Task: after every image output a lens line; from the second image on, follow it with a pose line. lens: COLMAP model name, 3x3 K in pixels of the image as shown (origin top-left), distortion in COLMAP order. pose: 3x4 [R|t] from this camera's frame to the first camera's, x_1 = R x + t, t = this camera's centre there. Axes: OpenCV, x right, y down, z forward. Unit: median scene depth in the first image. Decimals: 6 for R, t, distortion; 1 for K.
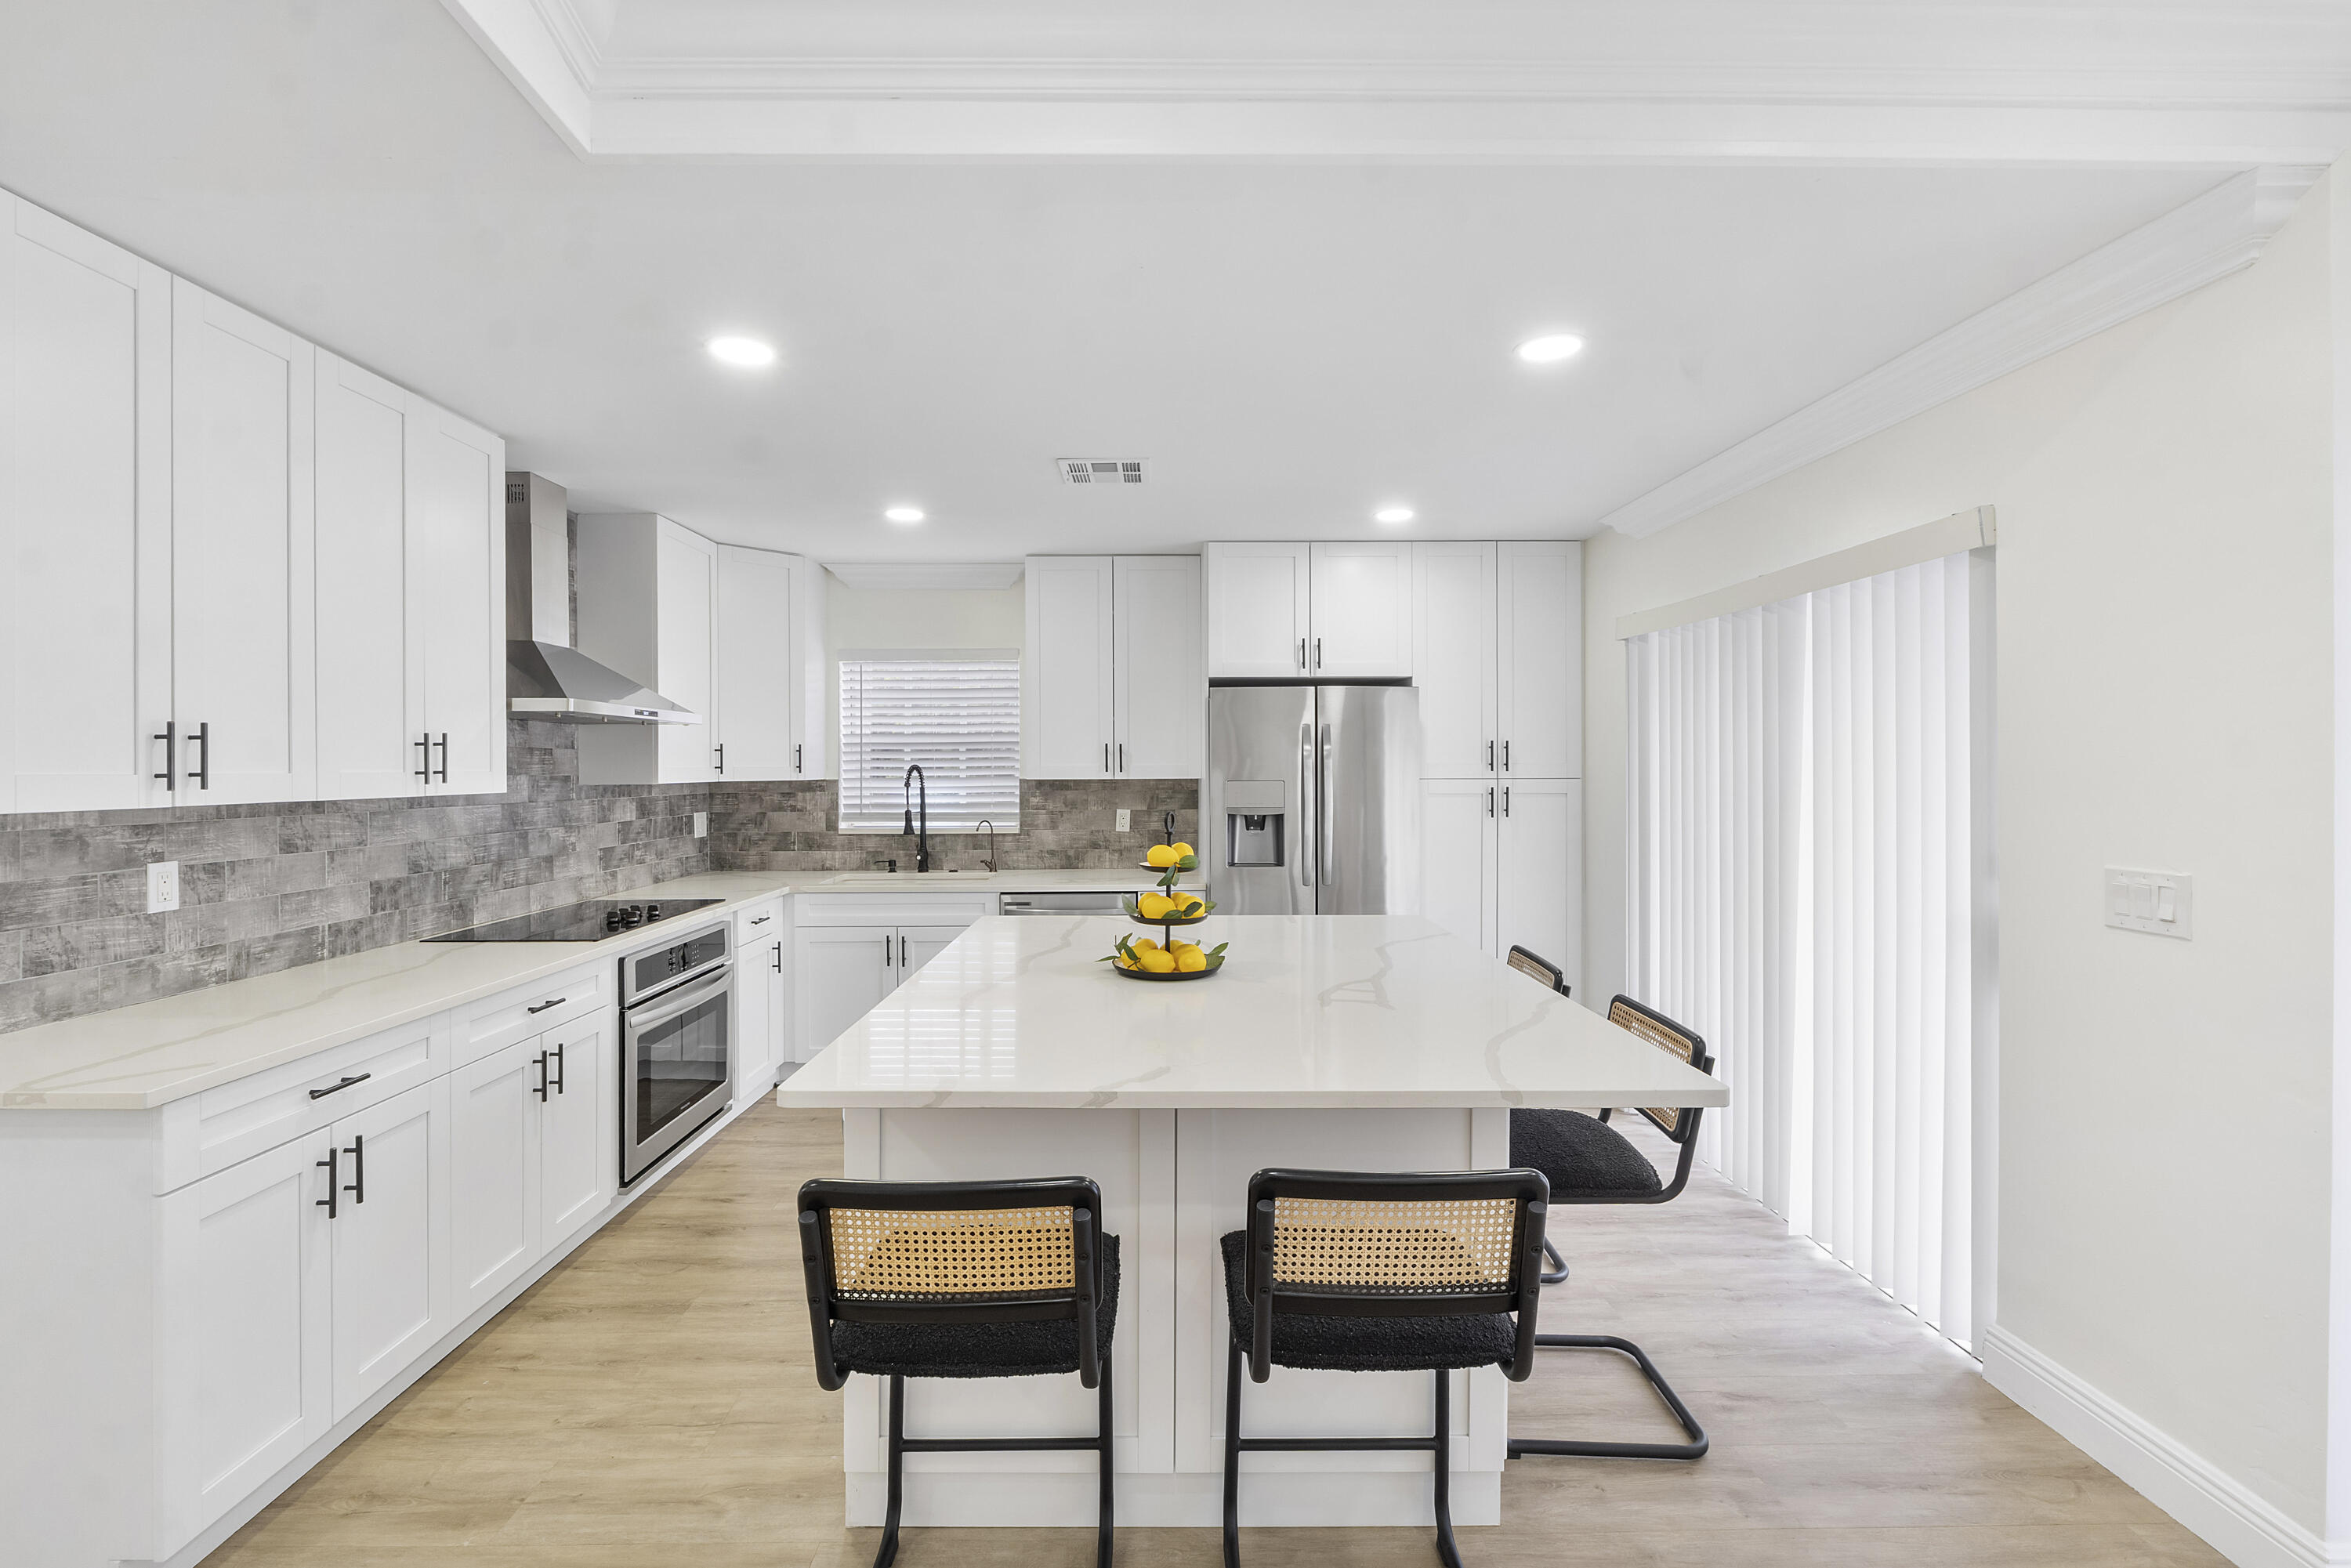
lens RADIAL K [[990.0, 0, 1153.8], [0, 990.0, 779.6], [0, 0, 1]] dist [-0.008463, -0.000233]
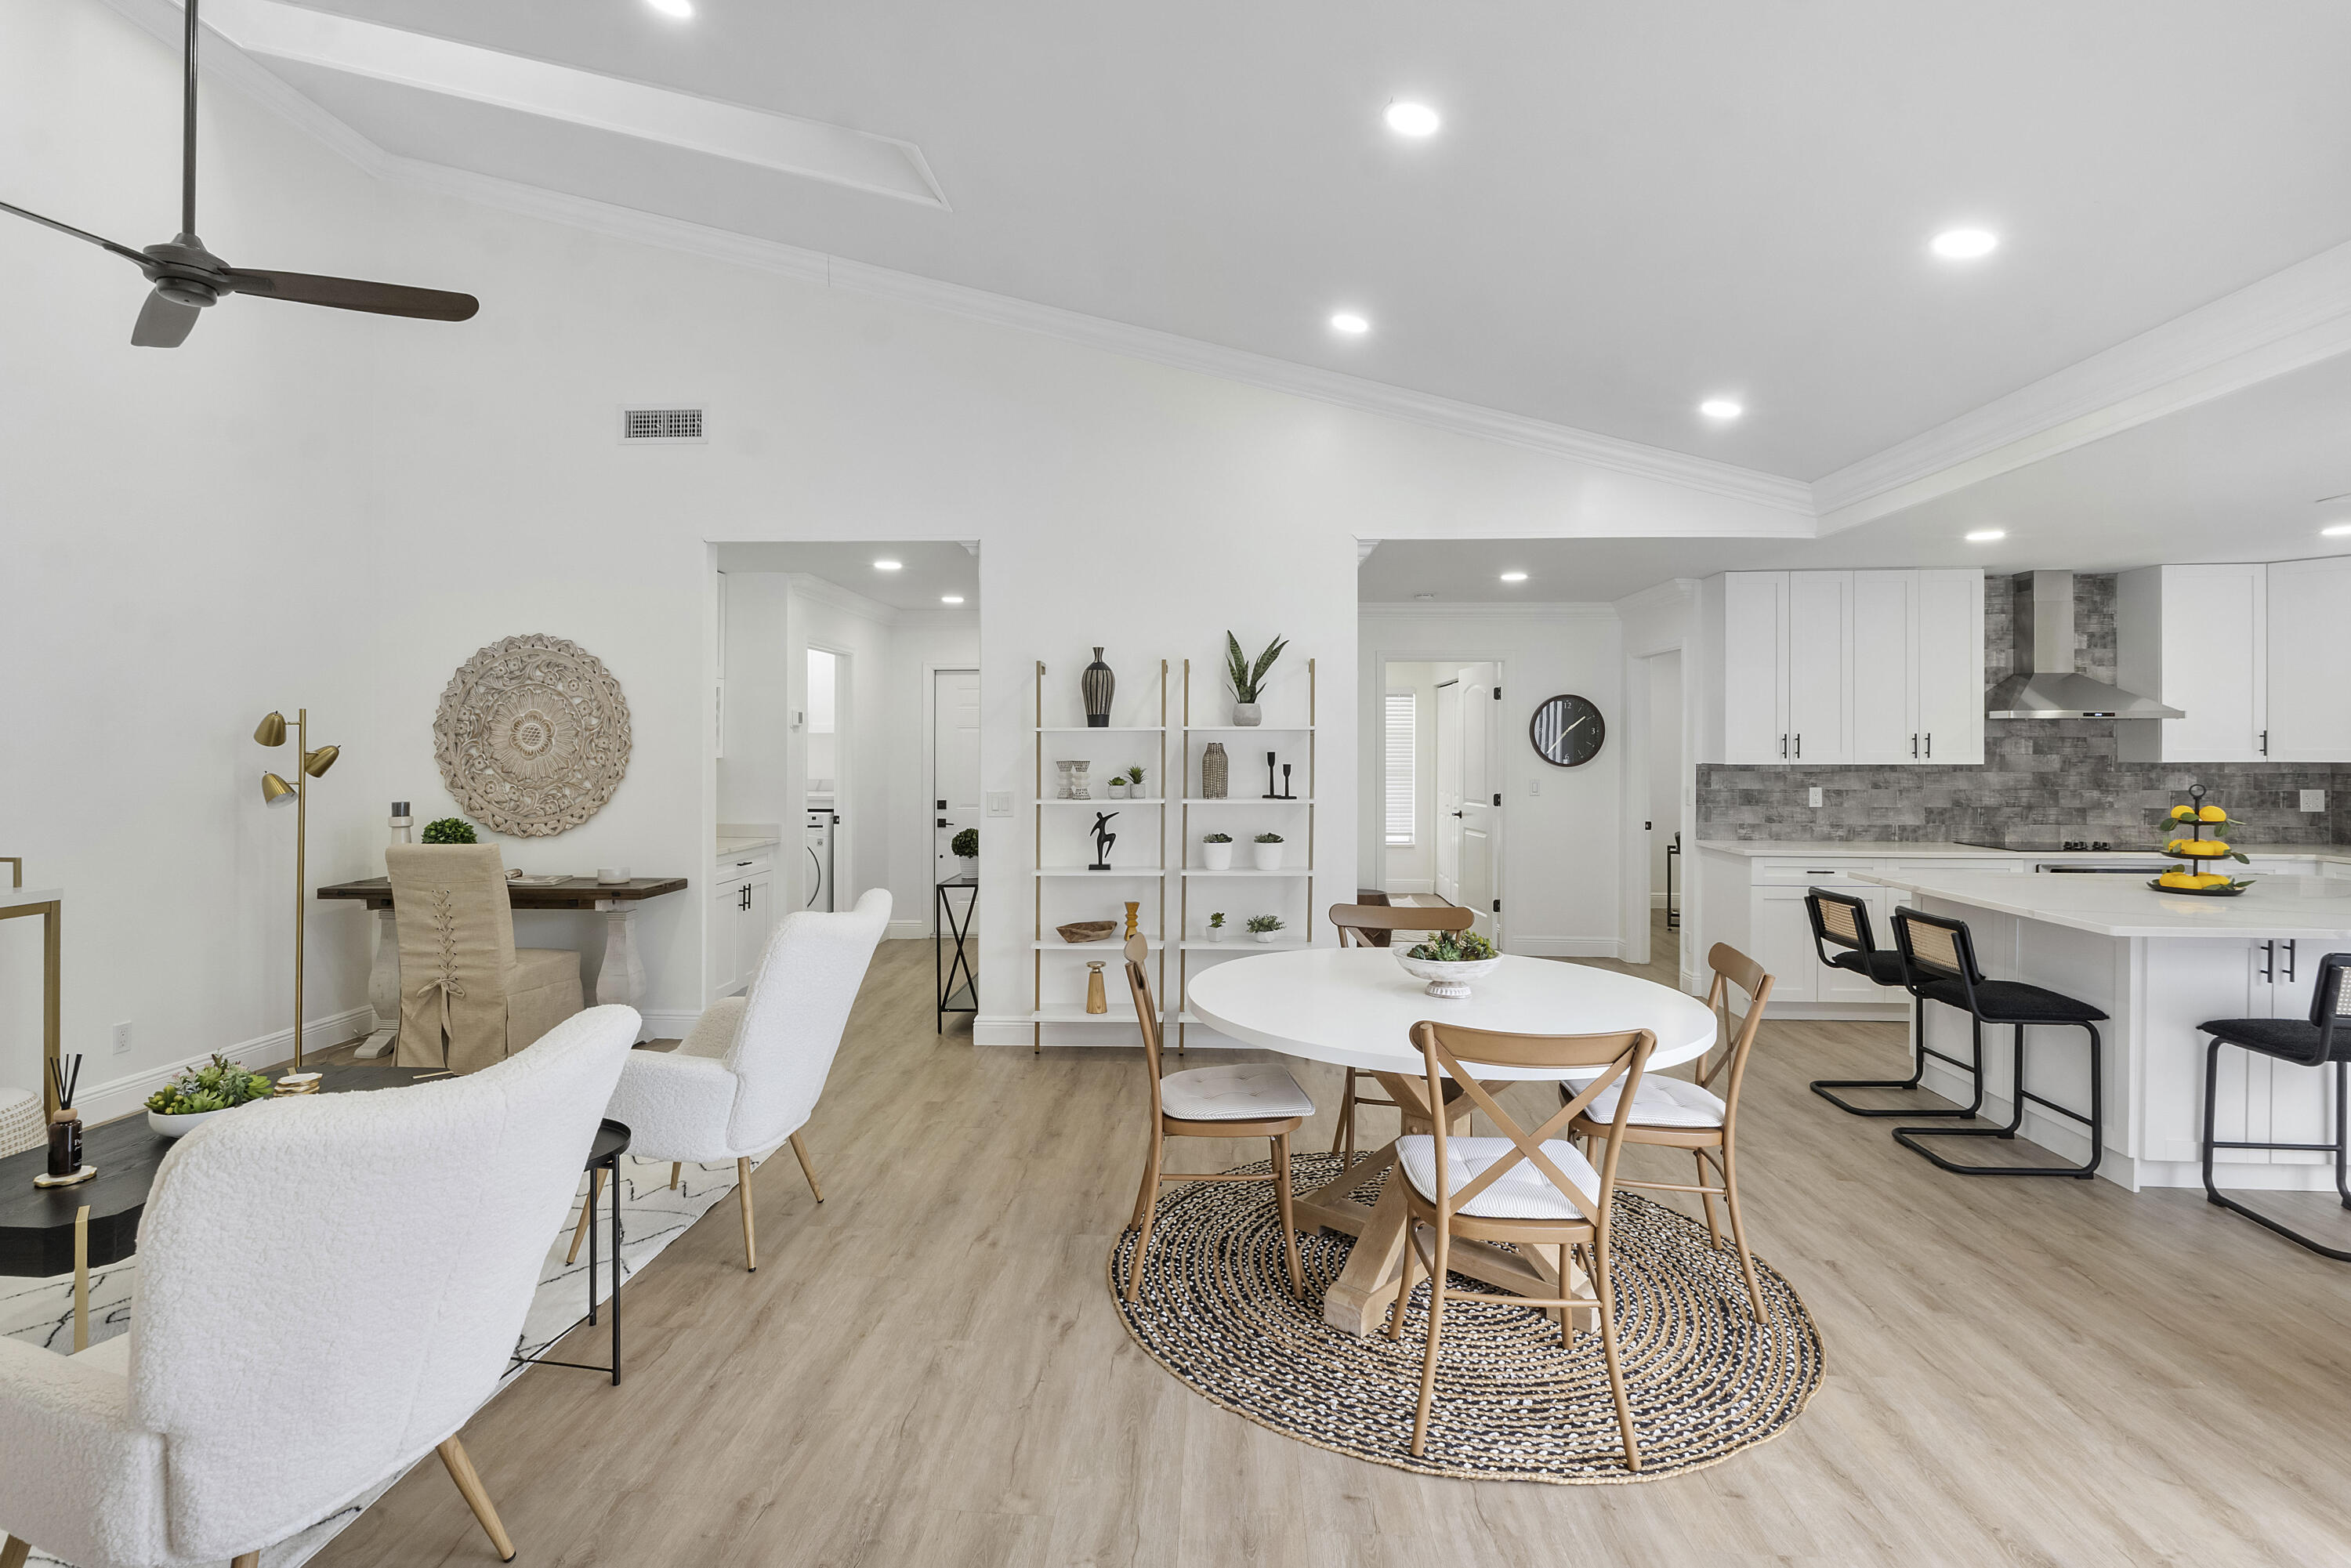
lens RADIAL K [[1127.5, 0, 1159.6], [0, 1127.5, 754.8], [0, 0, 1]] dist [-0.012107, -0.000260]
pose [[-0.071264, 0.009701, -0.997410, 0.997311], [-0.011587, 0.999877, 0.010553, -0.005129], [0.997390, 0.012309, -0.071143, -0.239459]]
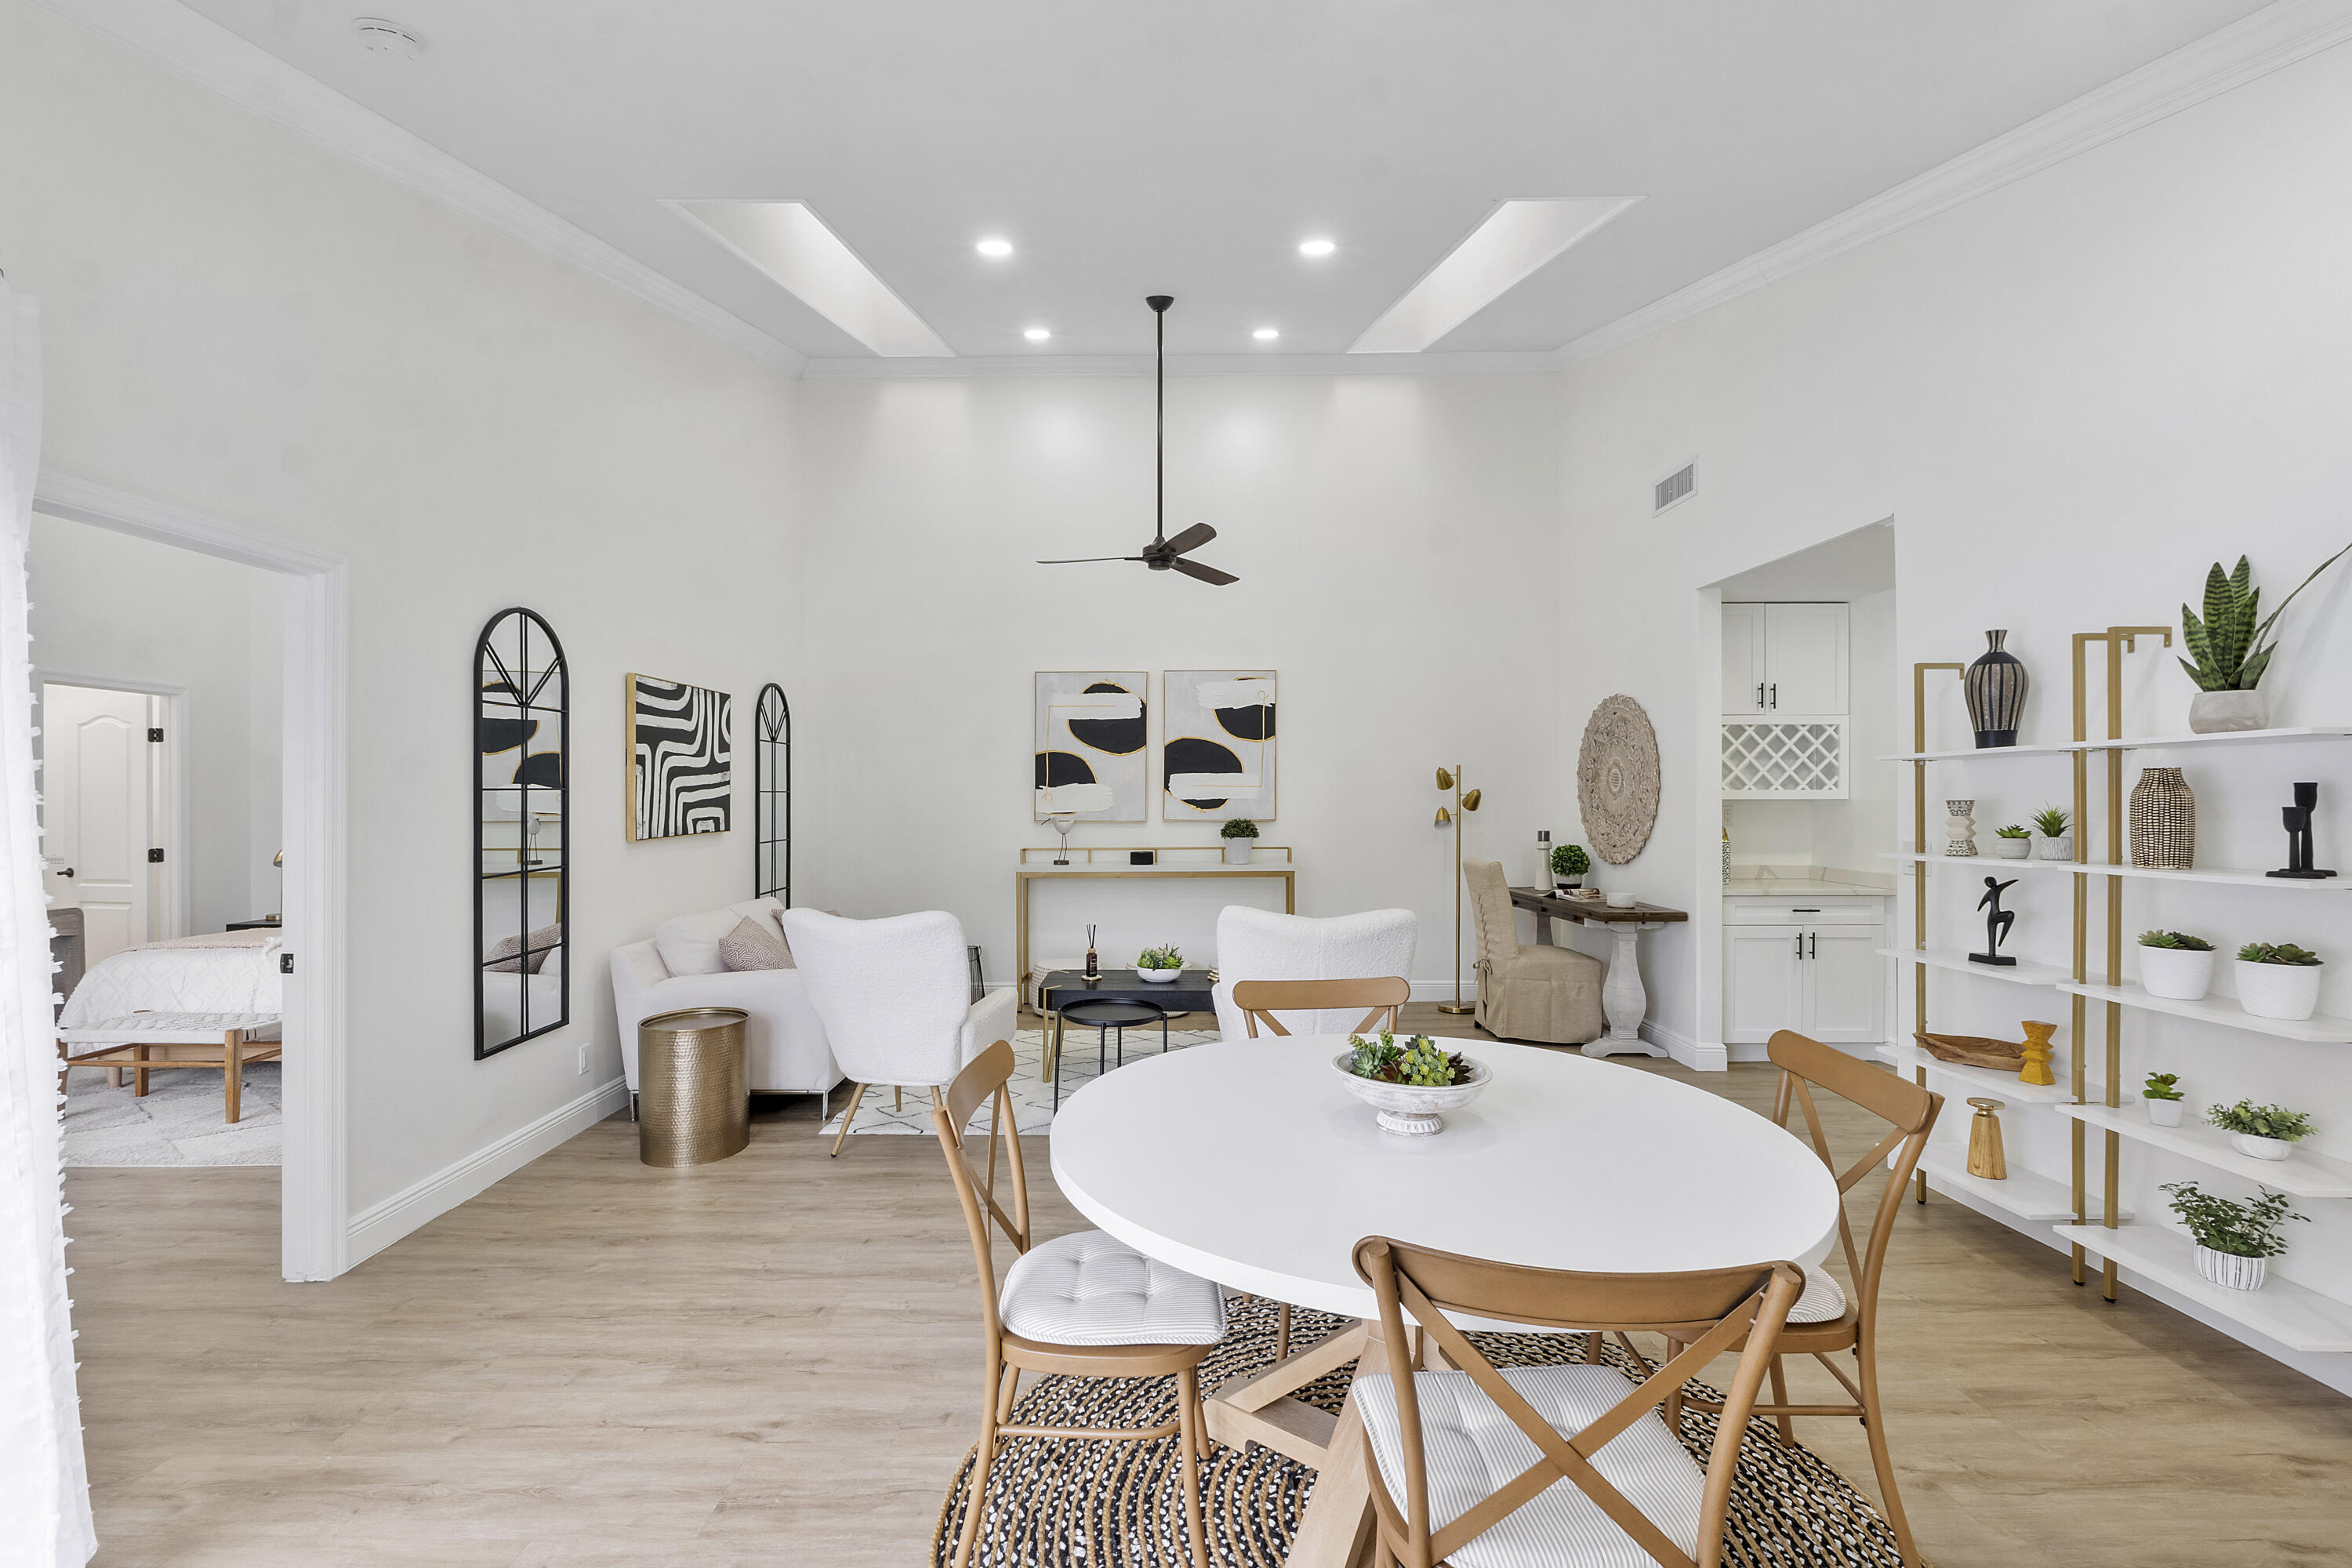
lens RADIAL K [[990.5, 0, 1154.3], [0, 990.5, 779.6], [0, 0, 1]] dist [-0.008463, -0.000233]
pose [[-0.999973, 0.006885, 0.002658, 0.405542], [0.006863, 0.999943, -0.008218, 0.001803], [-0.002715, -0.008200, -0.999963, 0.305428]]
